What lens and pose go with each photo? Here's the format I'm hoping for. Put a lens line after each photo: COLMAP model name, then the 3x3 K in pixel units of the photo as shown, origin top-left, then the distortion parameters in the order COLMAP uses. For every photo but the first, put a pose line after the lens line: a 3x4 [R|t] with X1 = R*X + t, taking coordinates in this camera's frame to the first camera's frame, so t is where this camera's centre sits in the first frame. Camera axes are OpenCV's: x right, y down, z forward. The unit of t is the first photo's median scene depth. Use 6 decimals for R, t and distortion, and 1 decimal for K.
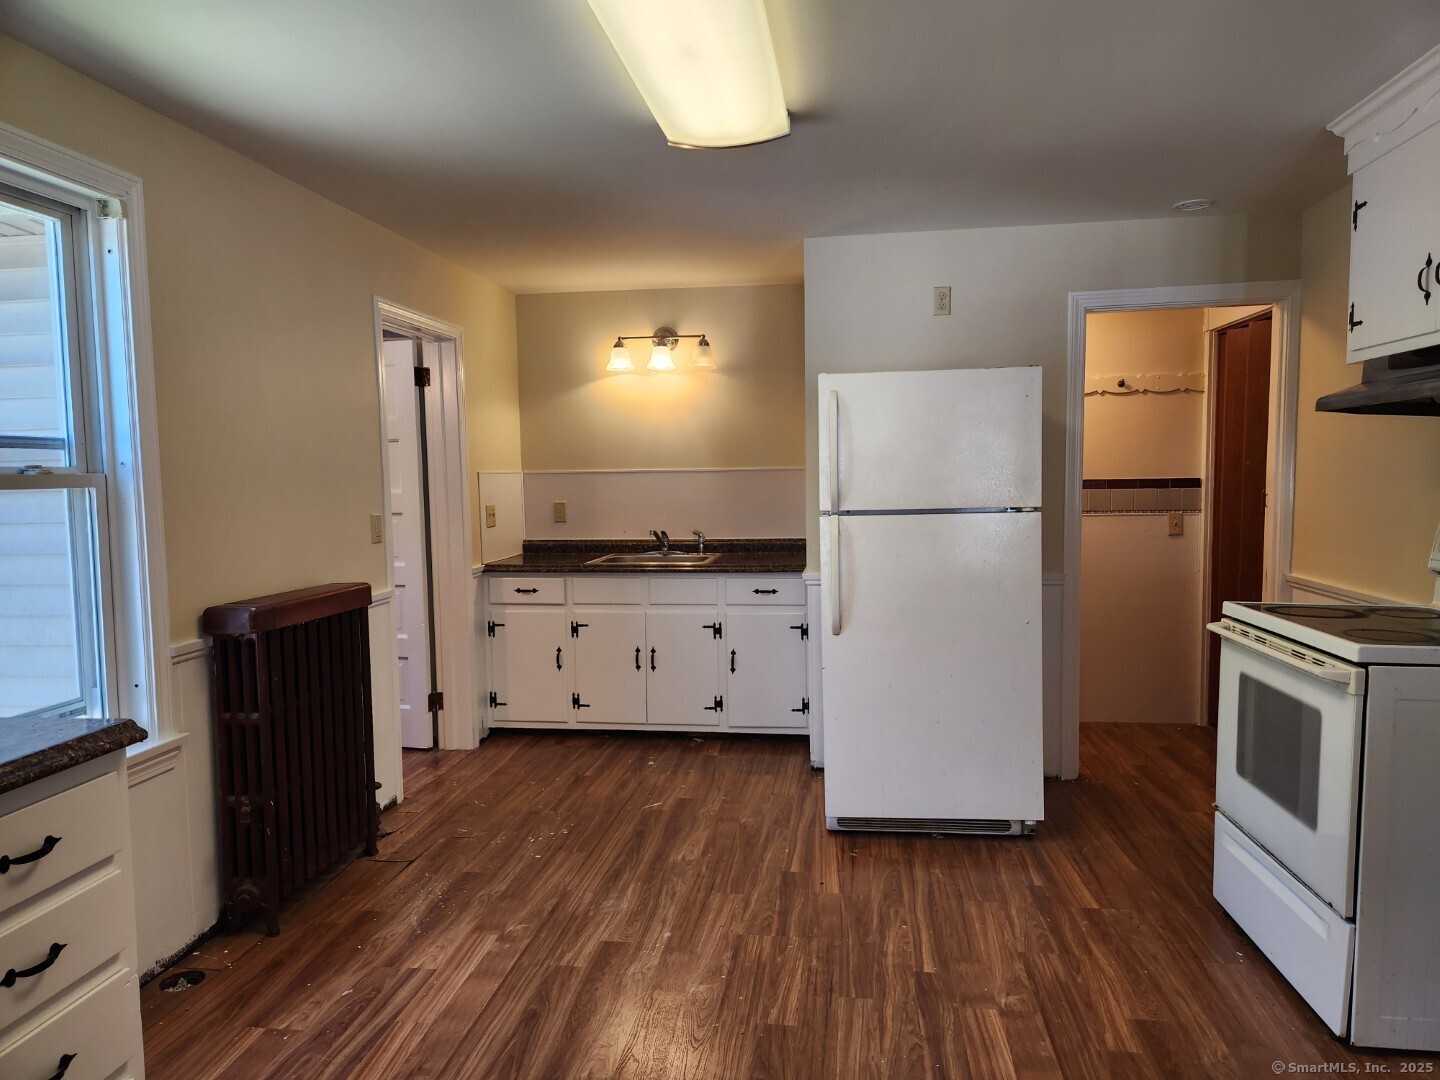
lens RADIAL K [[953.5, 0, 723.7], [0, 953.5, 559.6], [0, 0, 1]] dist [0.065345, -0.054724]
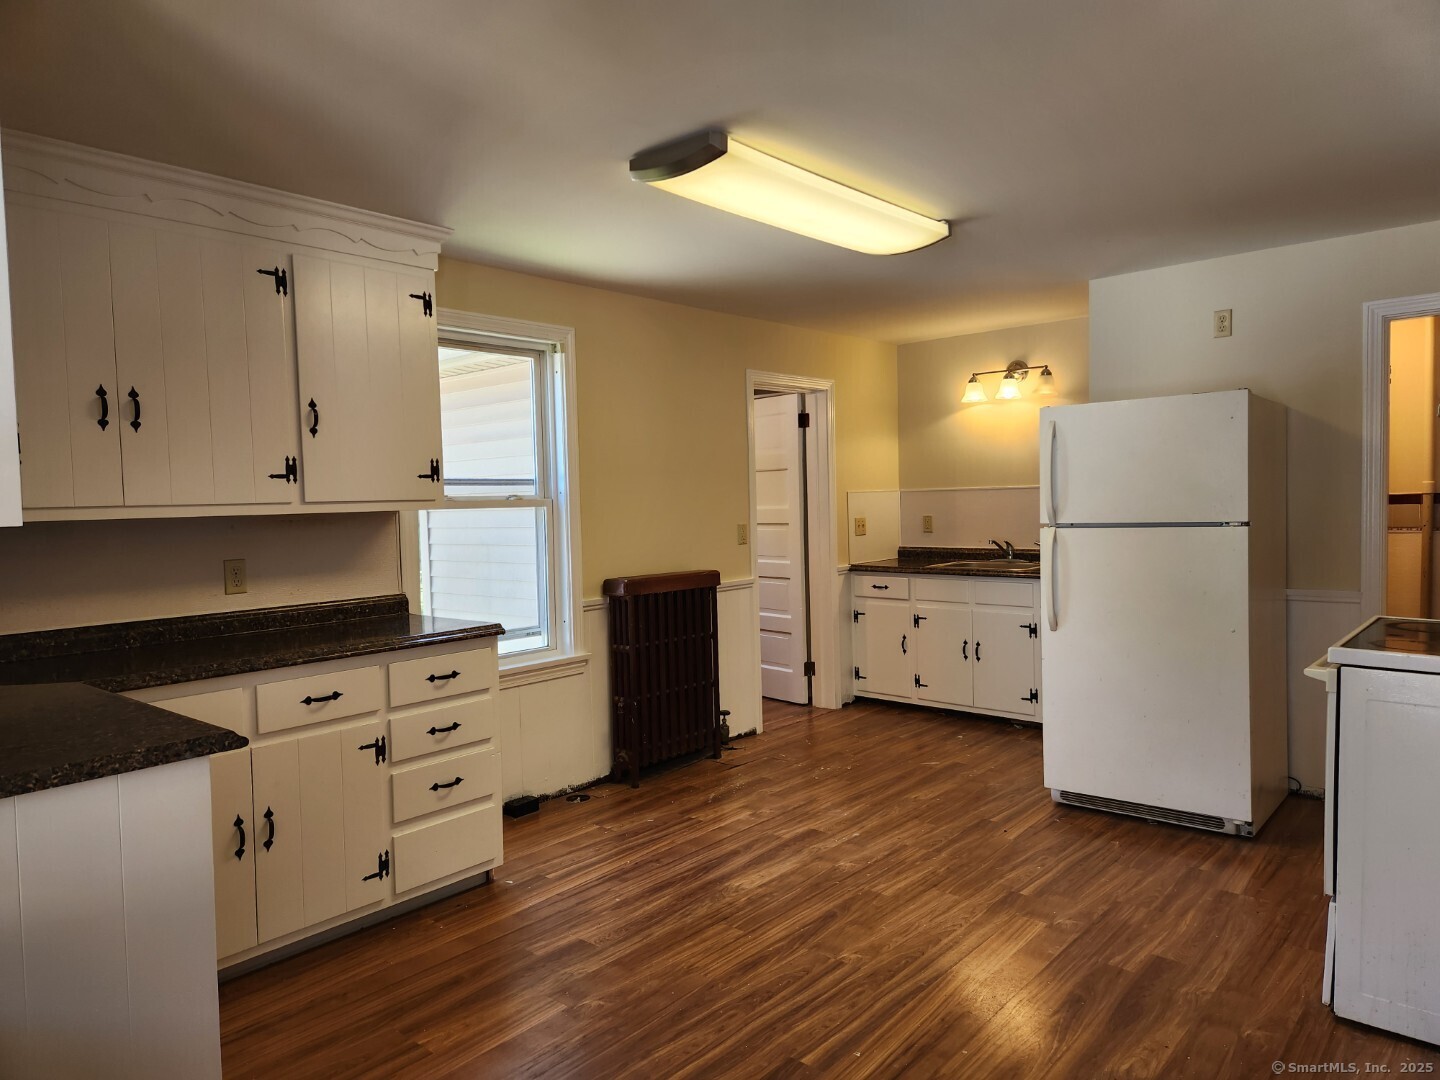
lens RADIAL K [[953.5, 0, 723.7], [0, 953.5, 559.6], [0, 0, 1]] dist [0.065345, -0.054724]
pose [[0.832363, 0.030085, -0.553414, 0.421102], [-0.037435, 0.999297, -0.001980, 0.009791], [0.552966, 0.022365, 0.832904, -0.192376]]
